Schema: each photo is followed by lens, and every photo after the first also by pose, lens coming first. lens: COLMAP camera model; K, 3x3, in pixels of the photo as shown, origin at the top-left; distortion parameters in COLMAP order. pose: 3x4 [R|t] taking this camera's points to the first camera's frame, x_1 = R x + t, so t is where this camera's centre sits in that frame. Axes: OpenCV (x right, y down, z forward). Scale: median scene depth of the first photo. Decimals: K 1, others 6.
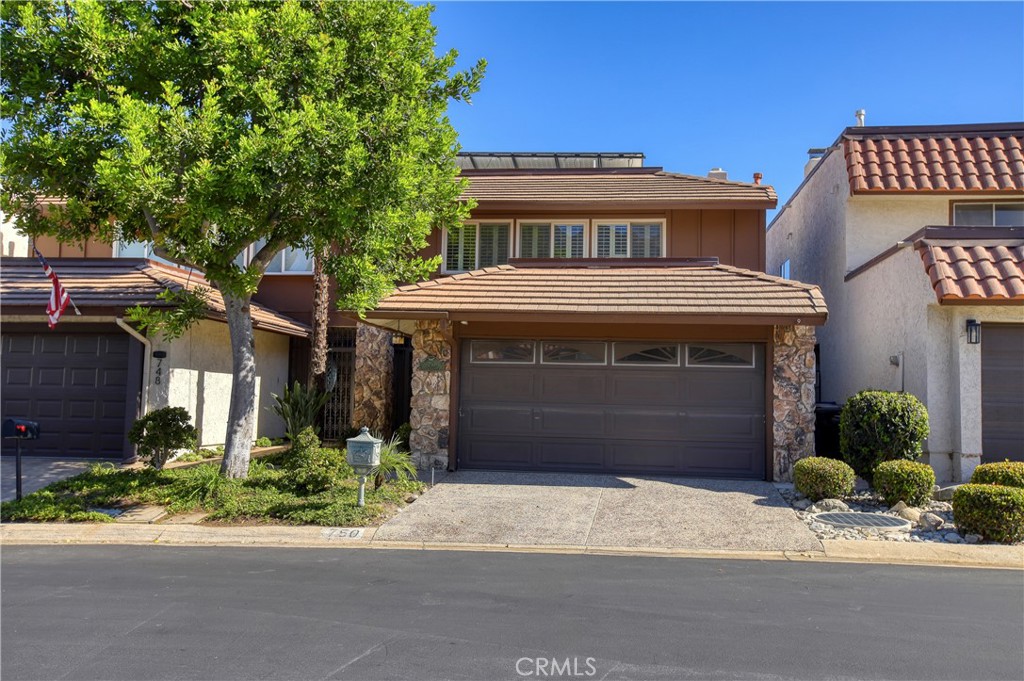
lens RADIAL K [[937.6, 0, 512.0], [0, 937.6, 340.5], [0, 0, 1]] dist [0.014242, 0.024398]
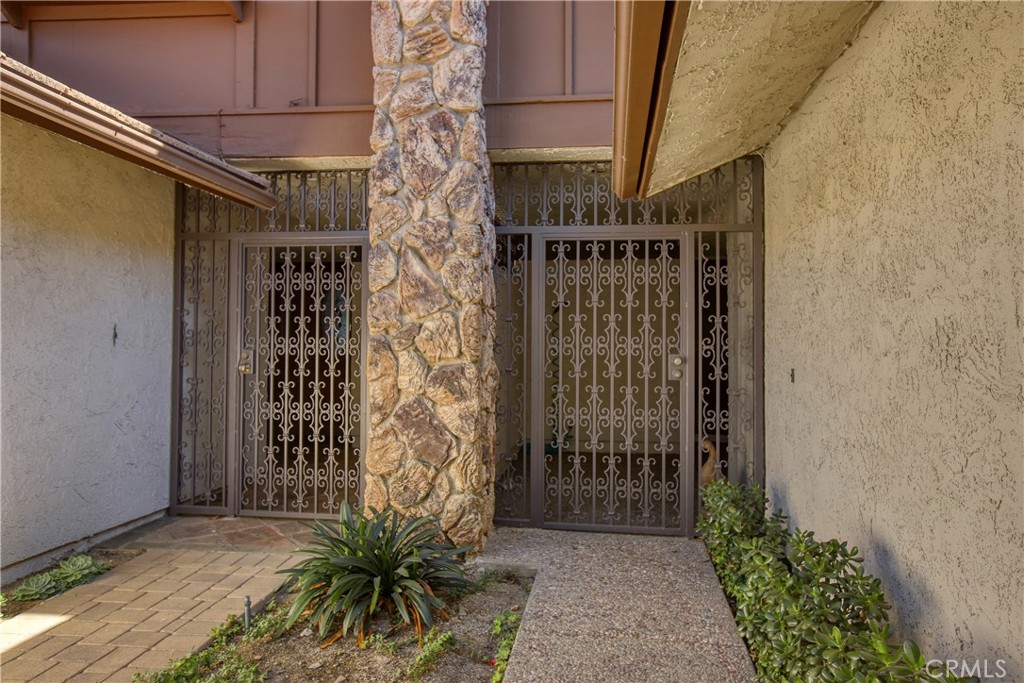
lens RADIAL K [[678.1, 0, 512.0], [0, 678.1, 341.5], [0, 0, 1]] dist [-0.000422, -0.000043]
pose [[0.999858, -0.016826, -0.000500, -0.174181], [0.016825, 0.997968, 0.061459, 0.046963], [-0.000536, -0.061458, 0.998110, 1.118516]]
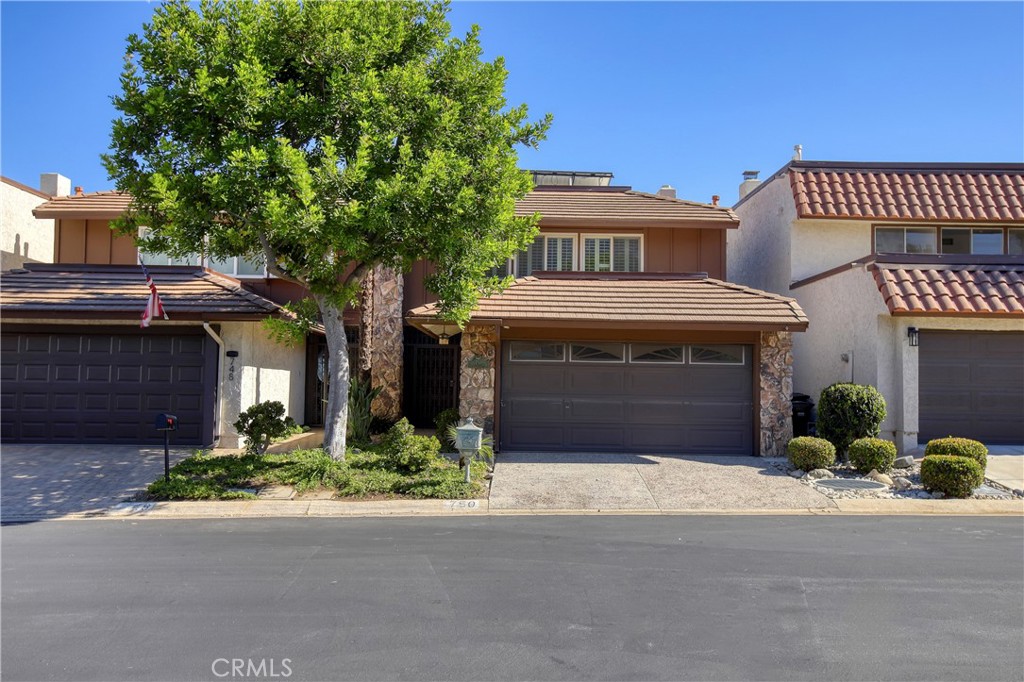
lens RADIAL K [[913.1, 0, 512.0], [0, 913.1, 341.0], [0, 0, 1]] dist [-0.013019, -0.007013]
pose [[0.990939, -0.000193, 0.134315, -0.208454], [-0.002359, 0.999820, 0.018841, -0.024399], [-0.134294, -0.018987, 0.990760, -0.147320]]
